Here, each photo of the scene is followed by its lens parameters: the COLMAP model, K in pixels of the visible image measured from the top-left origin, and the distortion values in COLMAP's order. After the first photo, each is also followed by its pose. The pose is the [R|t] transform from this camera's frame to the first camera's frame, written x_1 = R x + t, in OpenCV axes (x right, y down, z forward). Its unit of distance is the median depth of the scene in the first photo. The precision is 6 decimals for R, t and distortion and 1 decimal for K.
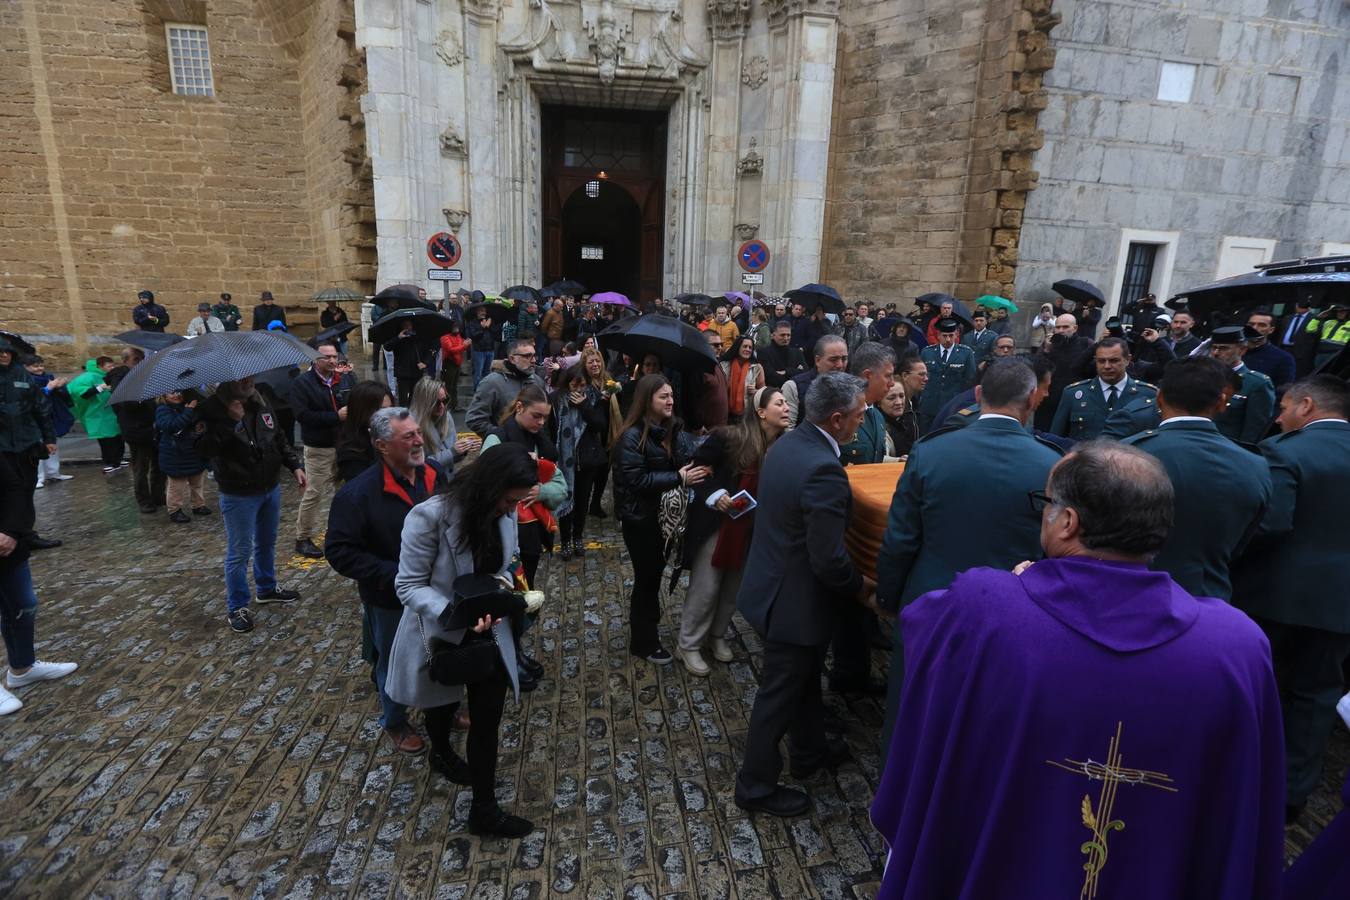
lens RADIAL K [[605.3, 0, 667.8], [0, 605.3, 438.1], [0, 0, 1]] dist [-0.039142, 0.011273]
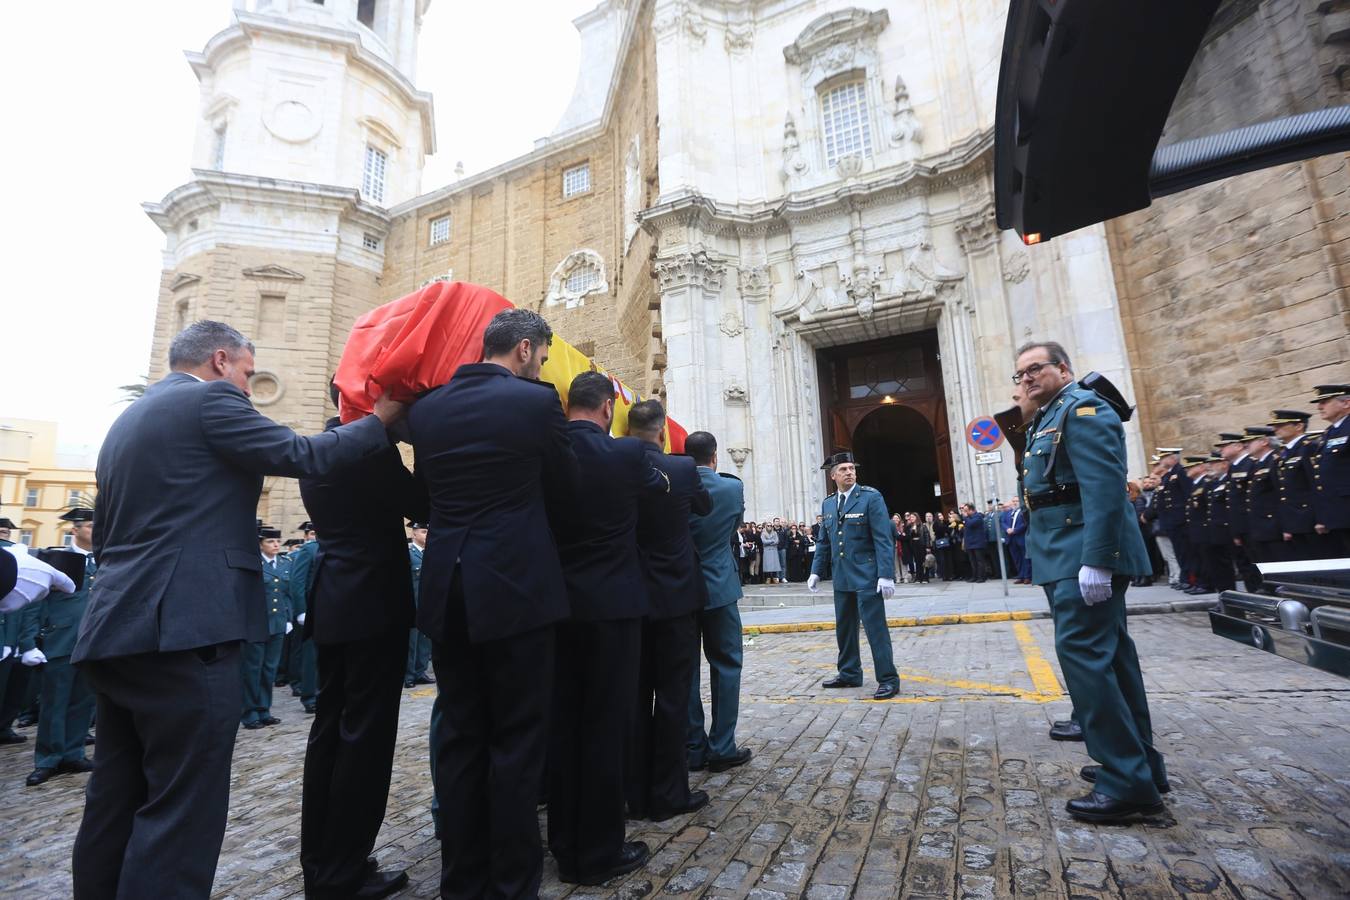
lens RADIAL K [[602.9, 0, 674.8], [0, 602.9, 444.2], [0, 0, 1]] dist [-0.040626, 0.011431]
pose [[0.832739, -0.155949, -0.531250, 0.166992], [-0.065697, 0.924902, -0.374486, 0.052920], [0.549755, 0.346750, 0.759957, 0.070928]]
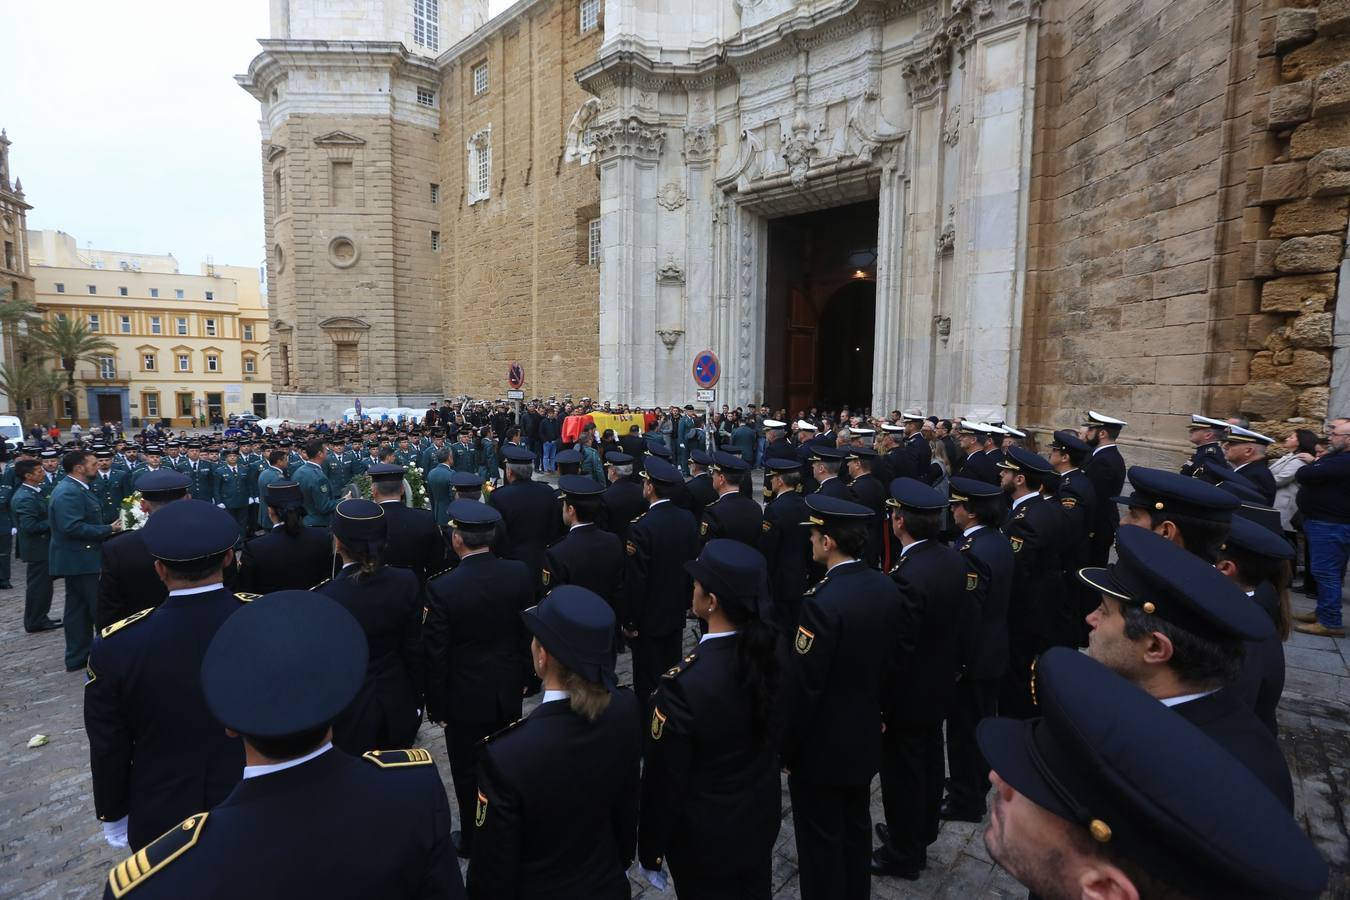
lens RADIAL K [[602.9, 0, 666.6], [0, 602.9, 441.0], [0, 0, 1]] dist [-0.040626, 0.011431]
pose [[0.659663, 0.046876, -0.750098, 0.548728], [-0.160300, 0.983863, -0.079488, -0.093789], [0.734267, 0.172676, 0.656532, 0.315668]]
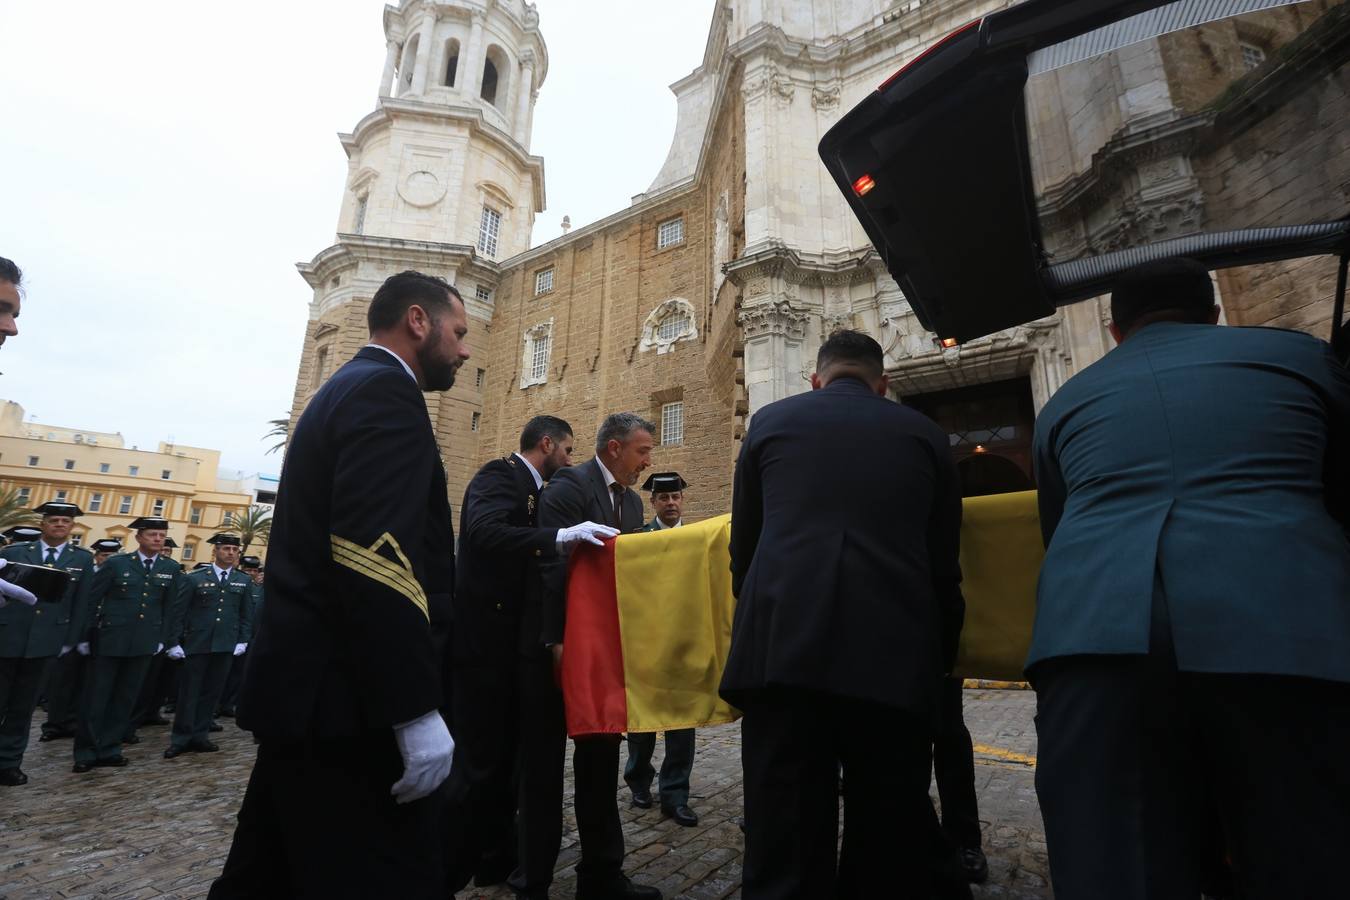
lens RADIAL K [[602.9, 0, 676.1], [0, 602.9, 445.1], [0, 0, 1]] dist [-0.040626, 0.011431]
pose [[0.746136, -0.175144, -0.642343, 0.207540], [-0.149691, 0.895949, -0.418172, 0.053507], [0.648747, 0.408166, 0.642283, 0.067849]]
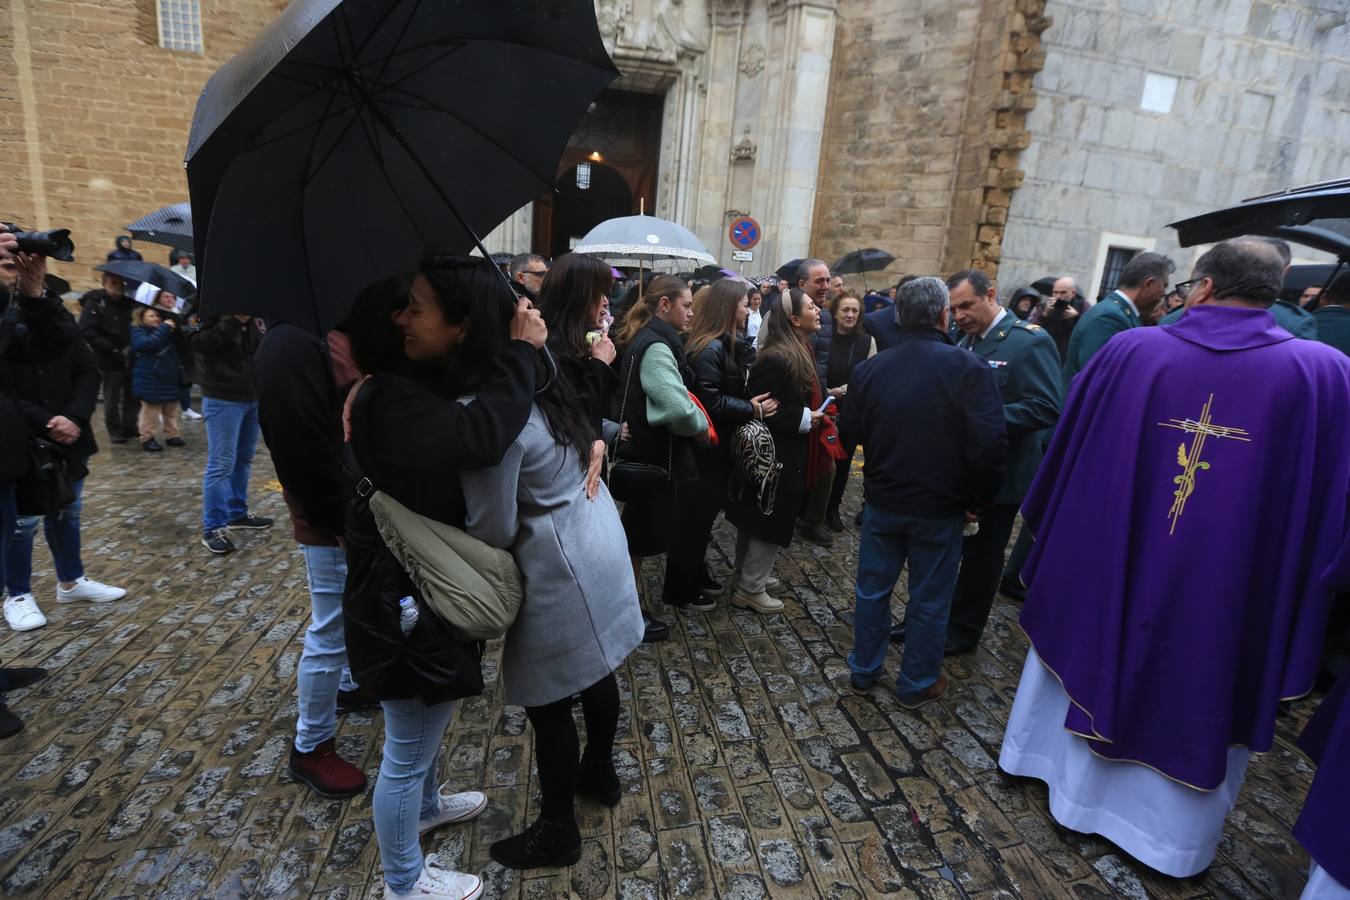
lens RADIAL K [[602.9, 0, 666.9], [0, 602.9, 434.5], [0, 0, 1]] dist [-0.040626, 0.011431]
pose [[0.998519, 0.043269, 0.032987, -0.004253], [-0.043254, 0.999063, -0.001172, 0.029003], [-0.033007, -0.000257, 0.999455, 0.002080]]
